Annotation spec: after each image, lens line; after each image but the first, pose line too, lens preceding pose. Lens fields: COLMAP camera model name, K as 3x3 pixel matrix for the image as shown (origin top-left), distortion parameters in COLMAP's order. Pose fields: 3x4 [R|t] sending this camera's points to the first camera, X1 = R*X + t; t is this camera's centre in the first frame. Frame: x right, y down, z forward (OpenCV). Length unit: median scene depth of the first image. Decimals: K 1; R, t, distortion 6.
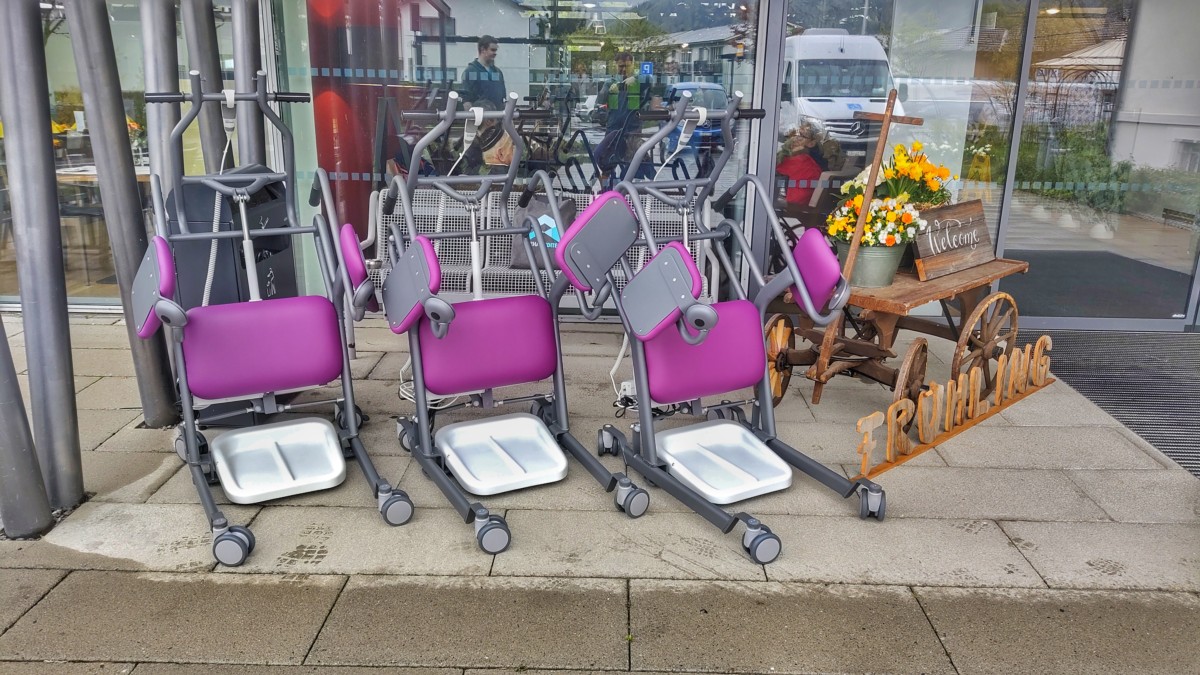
lens RADIAL K [[880.3, 0, 600.0], [0, 880.3, 337.5], [0, 0, 1]] dist [0.087039, -0.111093]
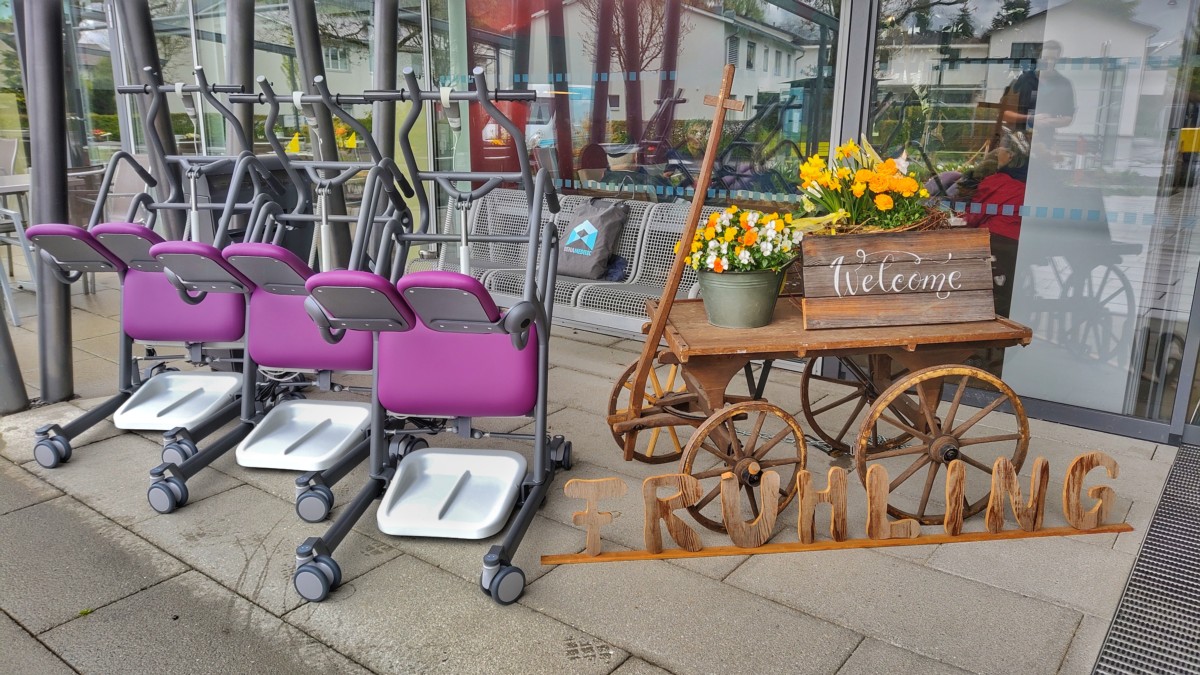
lens RADIAL K [[880.3, 0, 600.0], [0, 880.3, 337.5], [0, 0, 1]] dist [0.087039, -0.111093]
pose [[0.795989, 0.136331, -0.589759, 0.745769], [-0.156489, 0.987532, 0.017071, -0.049197], [0.584733, 0.078703, 0.807399, 0.366867]]
